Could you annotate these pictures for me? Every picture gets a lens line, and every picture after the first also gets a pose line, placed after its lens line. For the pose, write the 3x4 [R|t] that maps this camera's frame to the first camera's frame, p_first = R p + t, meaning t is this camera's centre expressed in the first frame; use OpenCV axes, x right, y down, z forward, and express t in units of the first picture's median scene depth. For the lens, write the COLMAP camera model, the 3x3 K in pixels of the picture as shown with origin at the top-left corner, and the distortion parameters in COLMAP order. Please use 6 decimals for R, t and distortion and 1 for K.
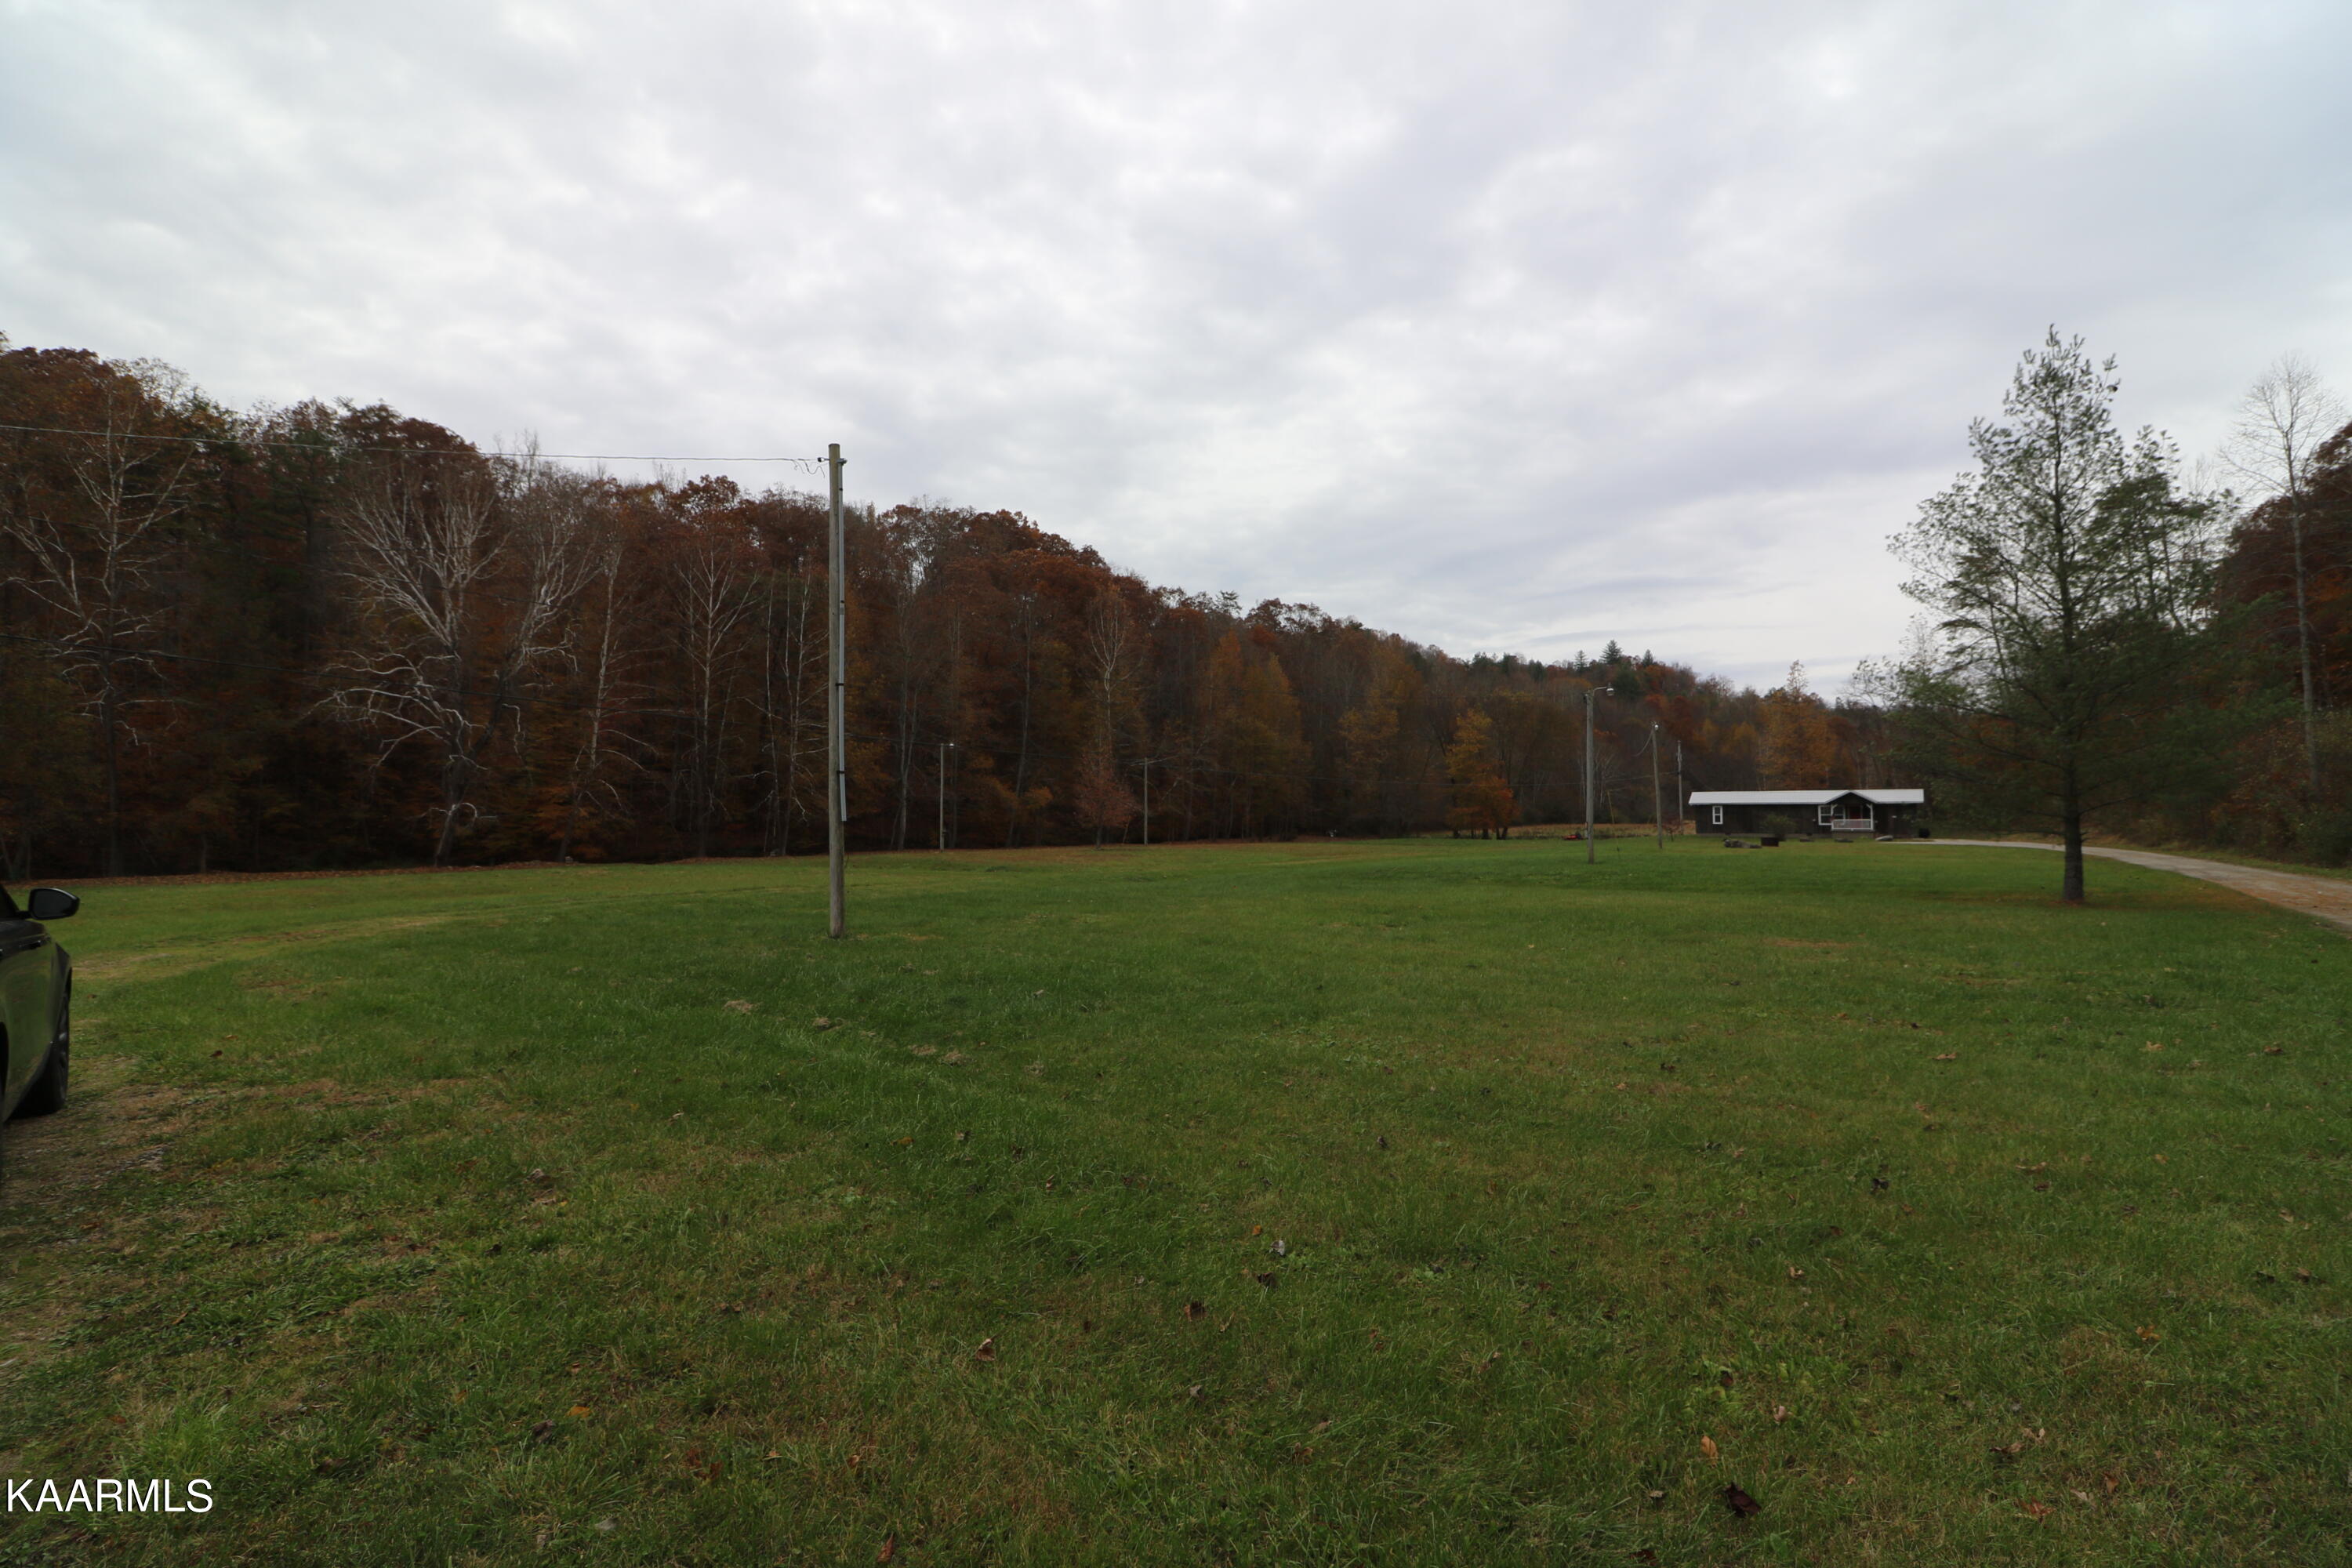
lens RADIAL K [[1070.6, 0, 1174.7], [0, 1070.6, 781.9], [0, 0, 1]] dist [-0.011577, -0.006207]
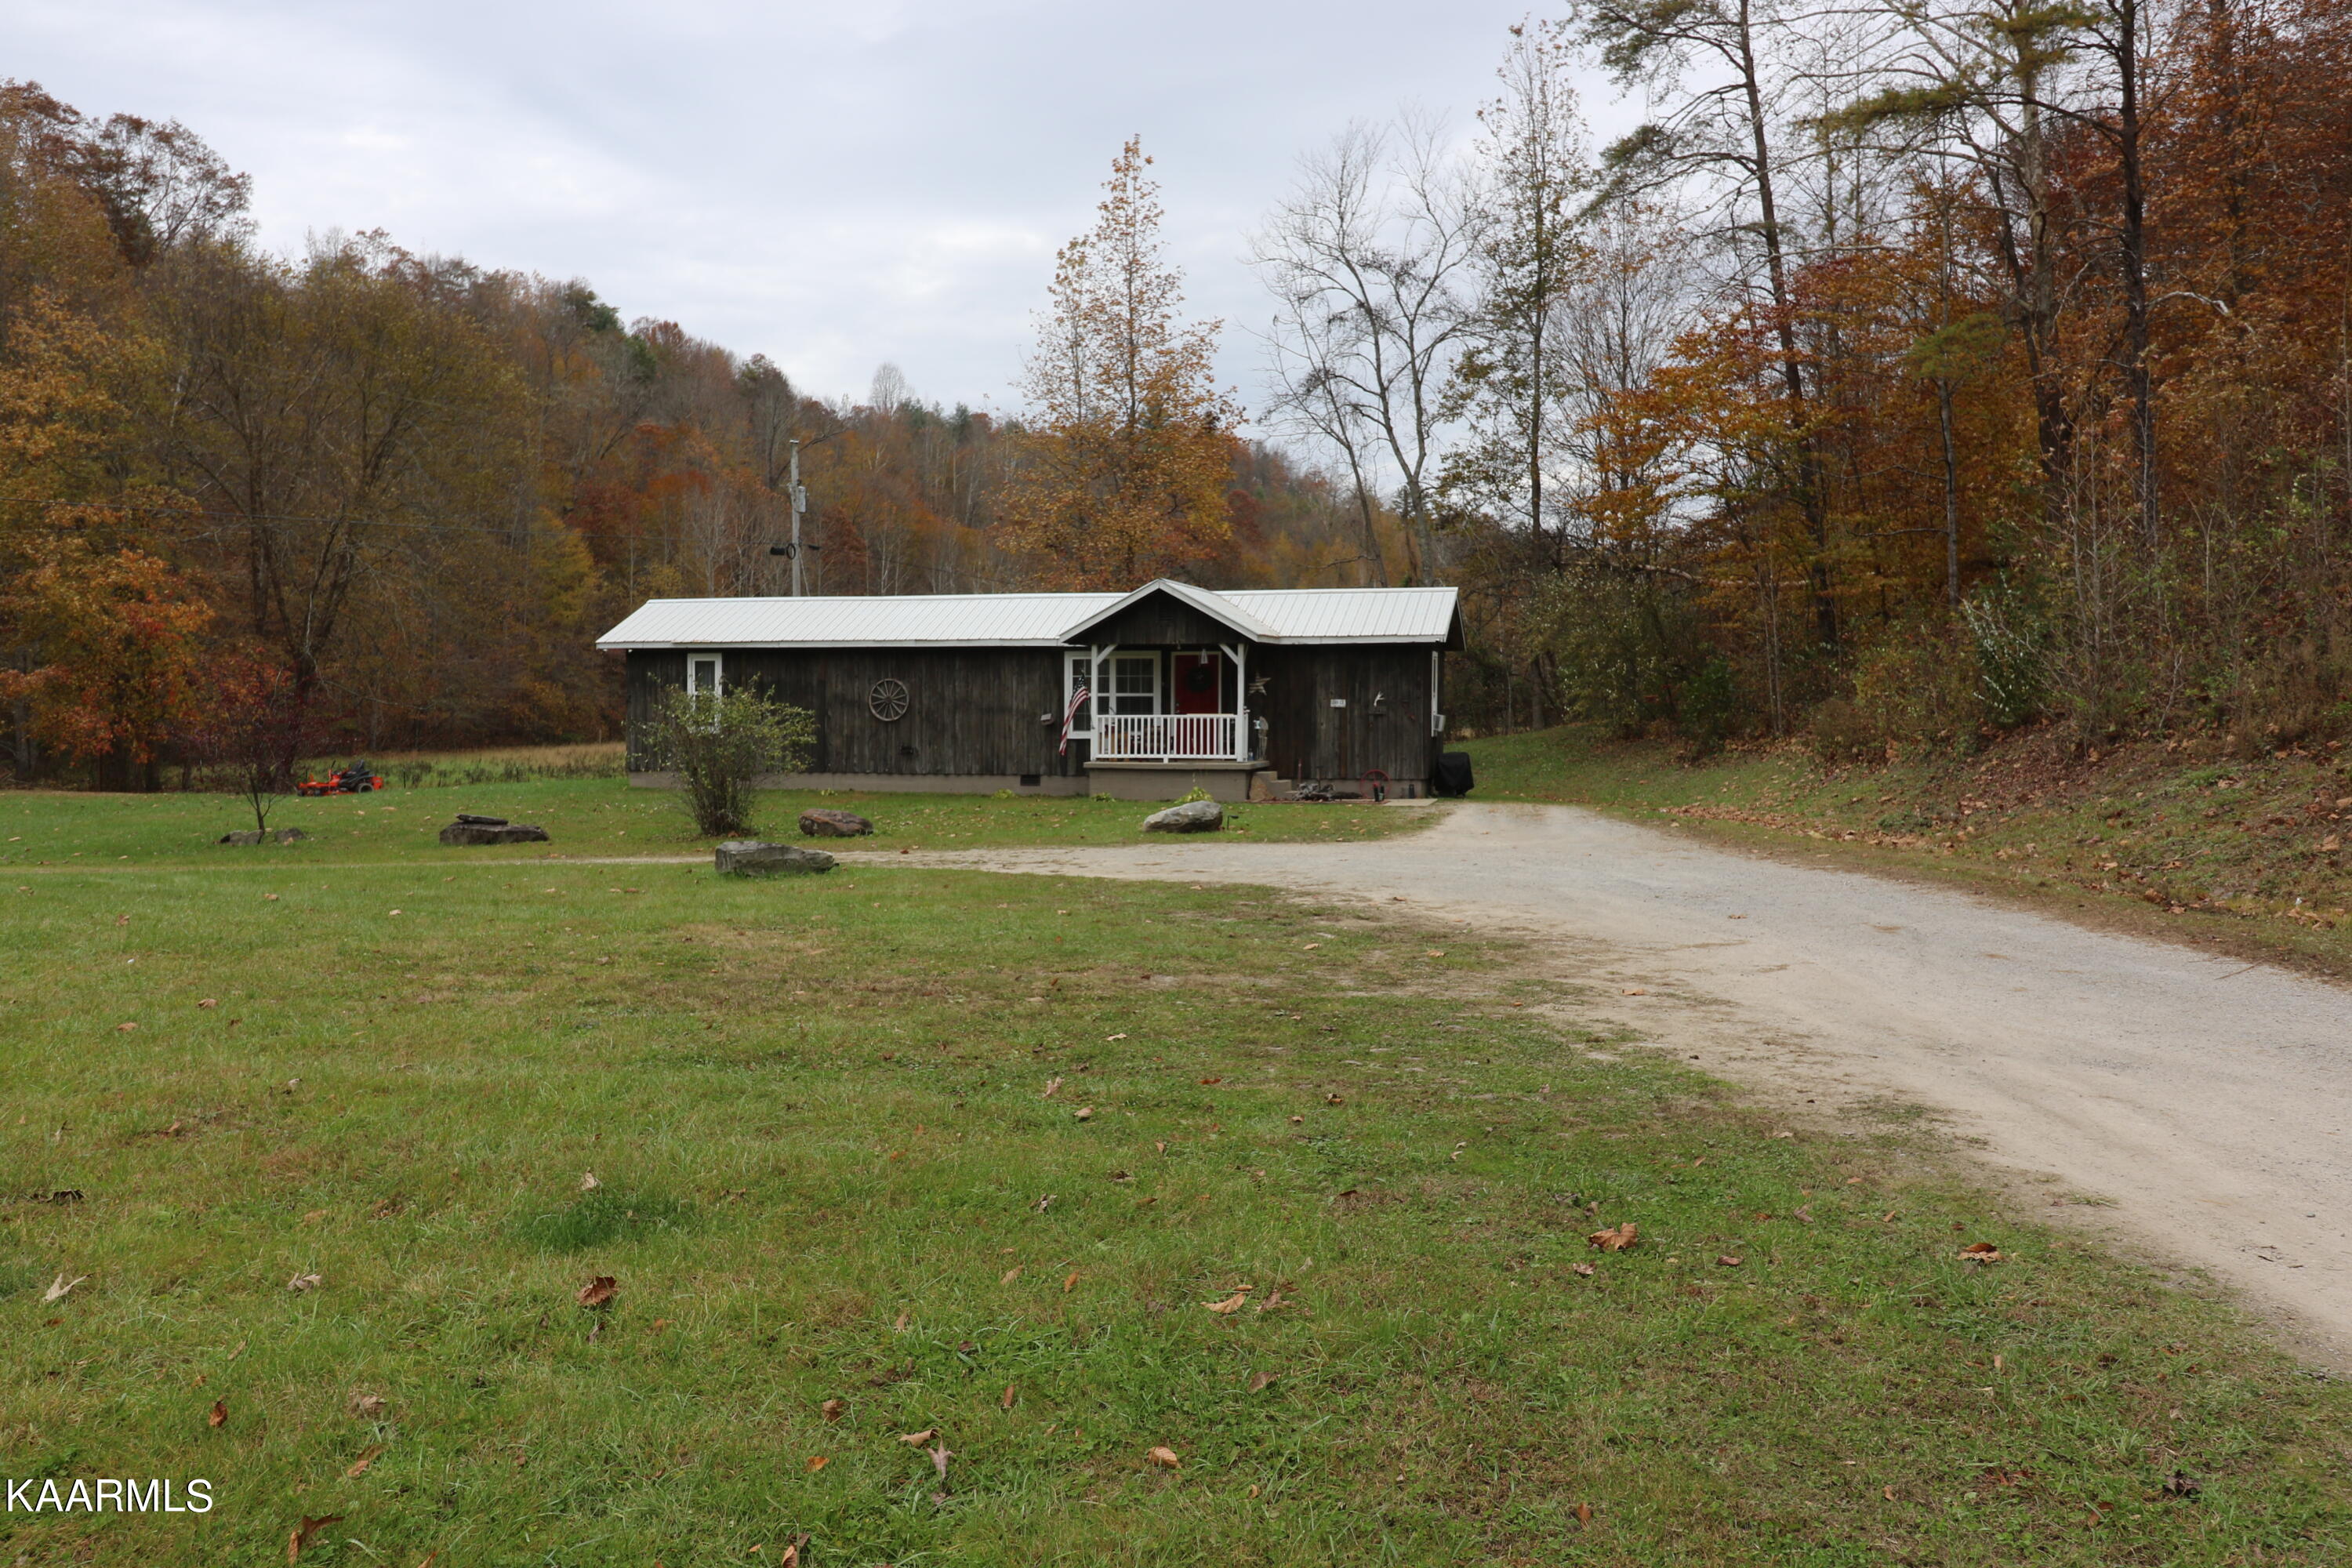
lens RADIAL K [[1821.0, 0, 1173.6], [0, 1821.0, 777.2], [0, 0, 1]] dist [0.043022, 0.004249]
pose [[0.935632, -0.009693, 0.352843, 0.465933], [-0.013825, 0.997850, 0.064071, 0.022406], [-0.352706, -0.064825, 0.933486, 0.595390]]
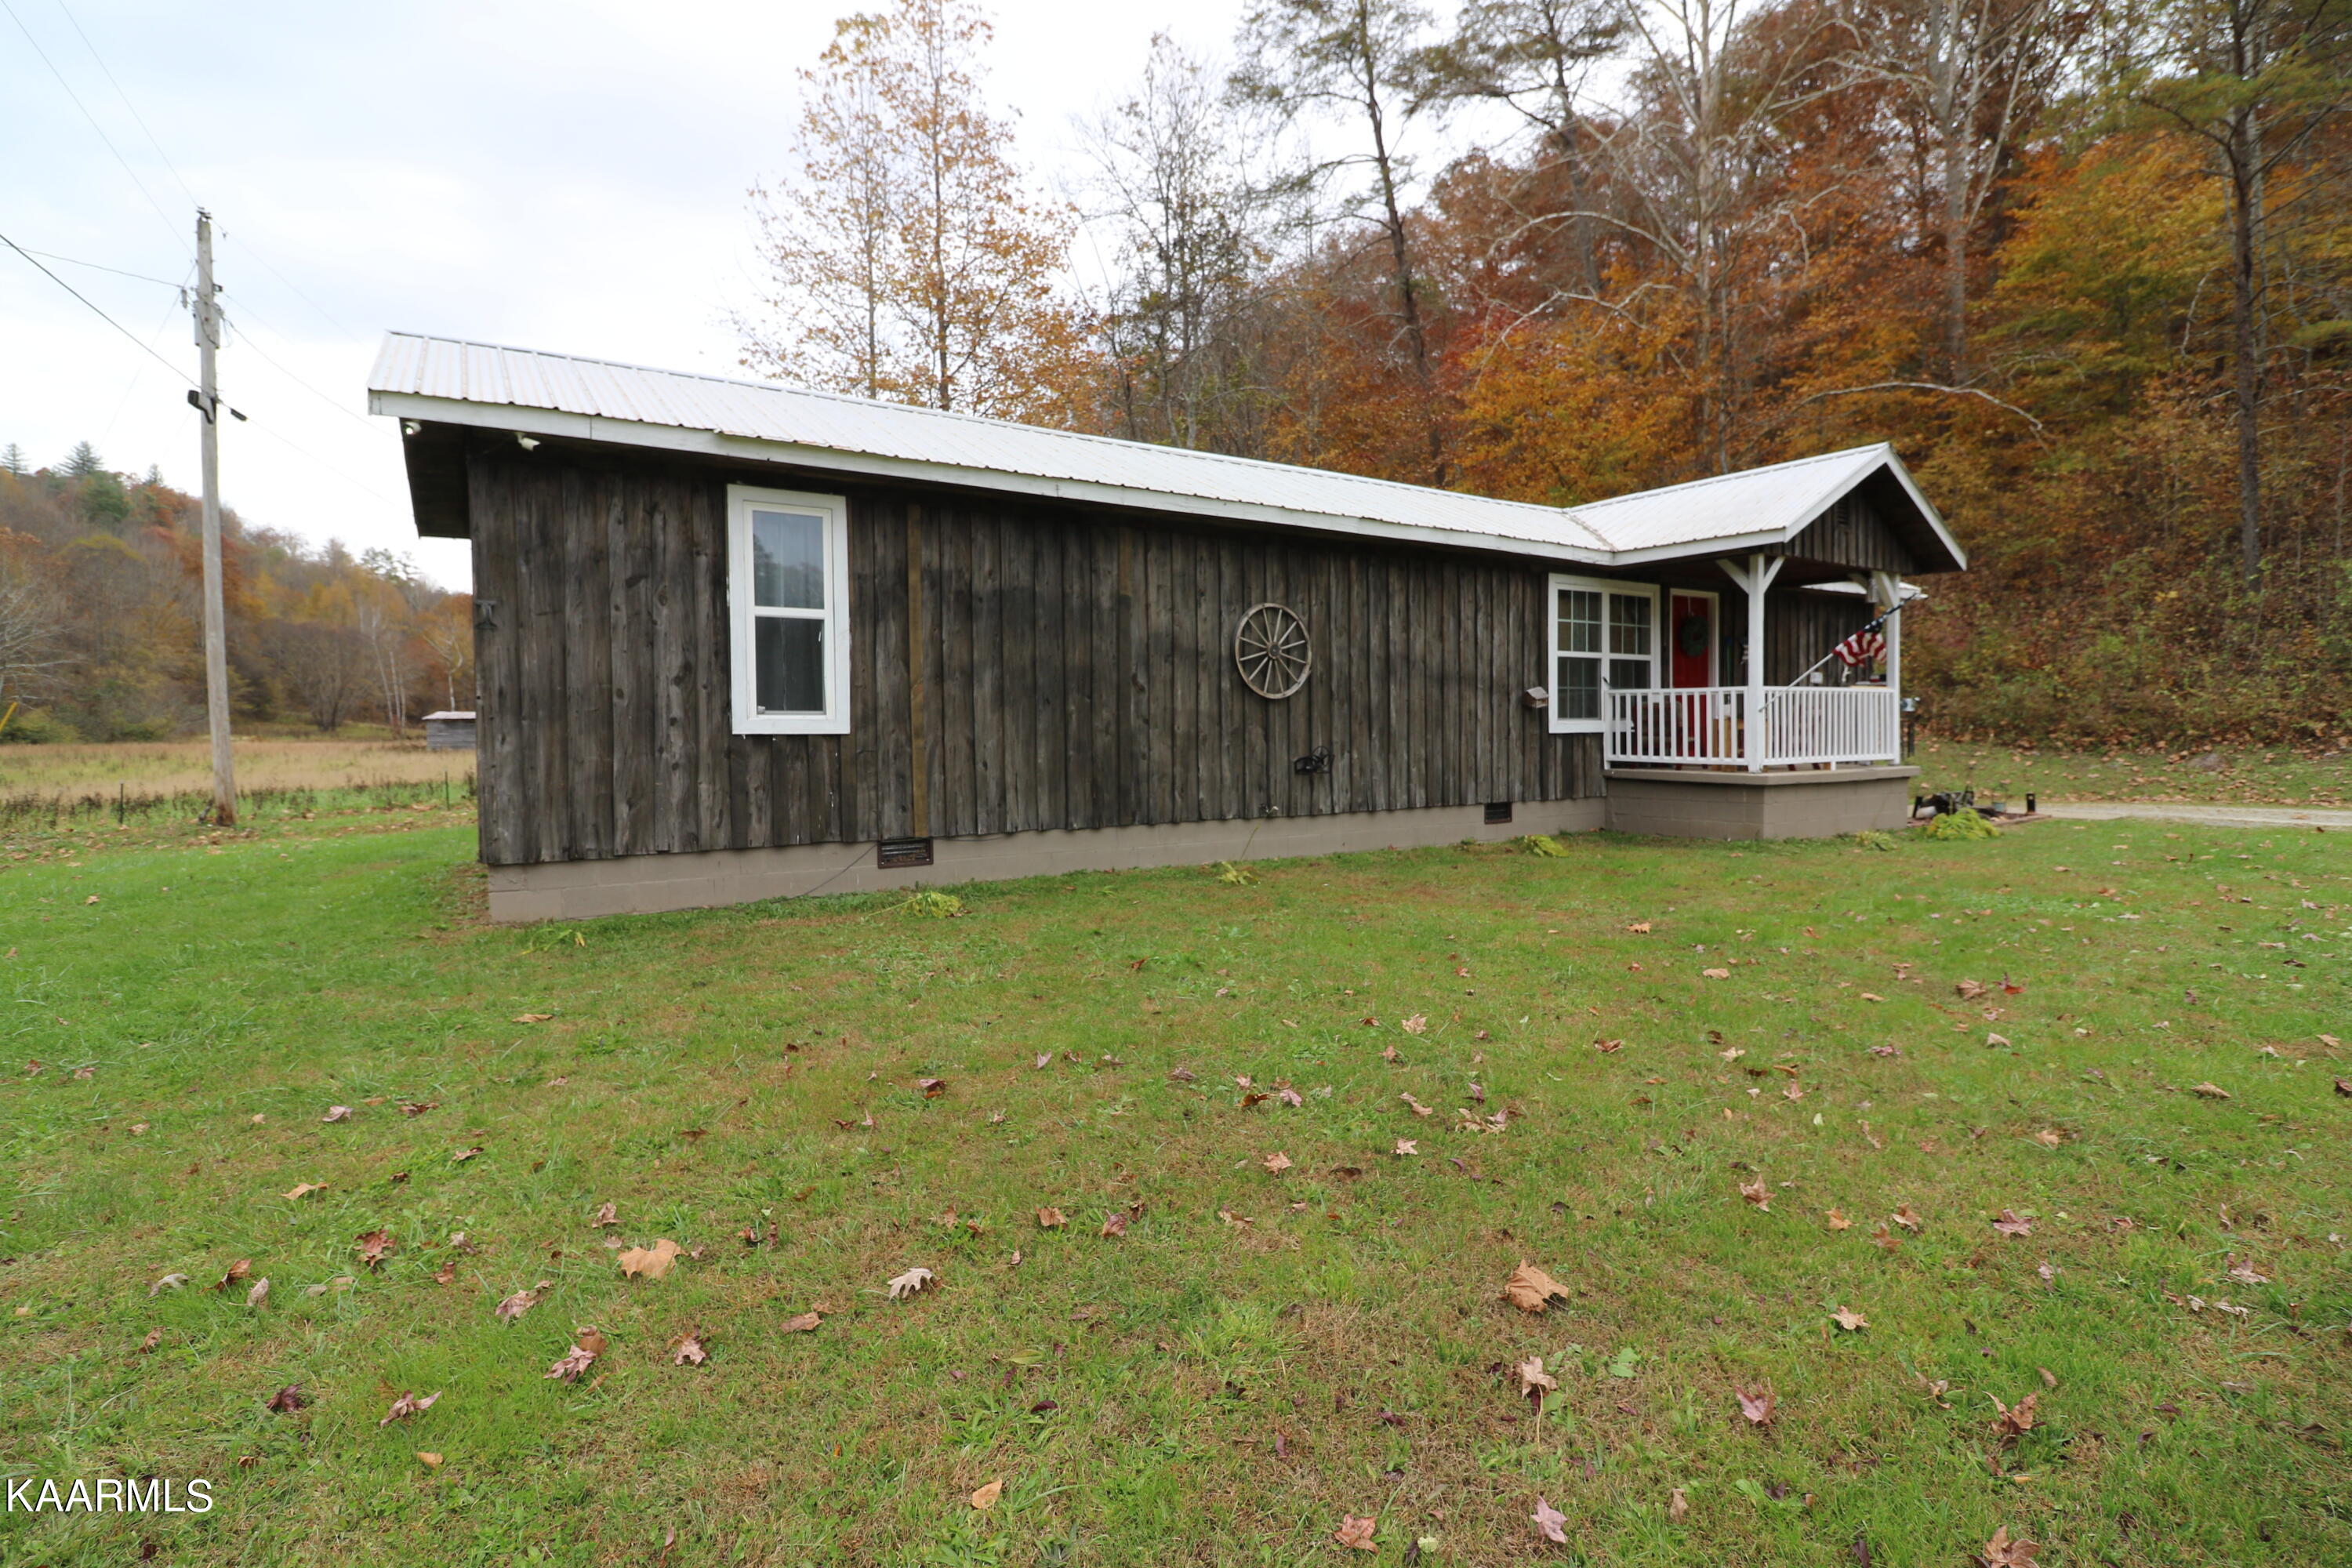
lens RADIAL K [[1070.6, 0, 1179.2], [0, 1070.6, 785.4], [0, 0, 1]] dist [-0.011577, -0.006207]
pose [[0.385049, -0.050816, 0.921496, 0.449785], [-0.021629, 0.997712, 0.064057, 0.038035], [-0.922643, -0.044596, 0.383069, 0.948502]]
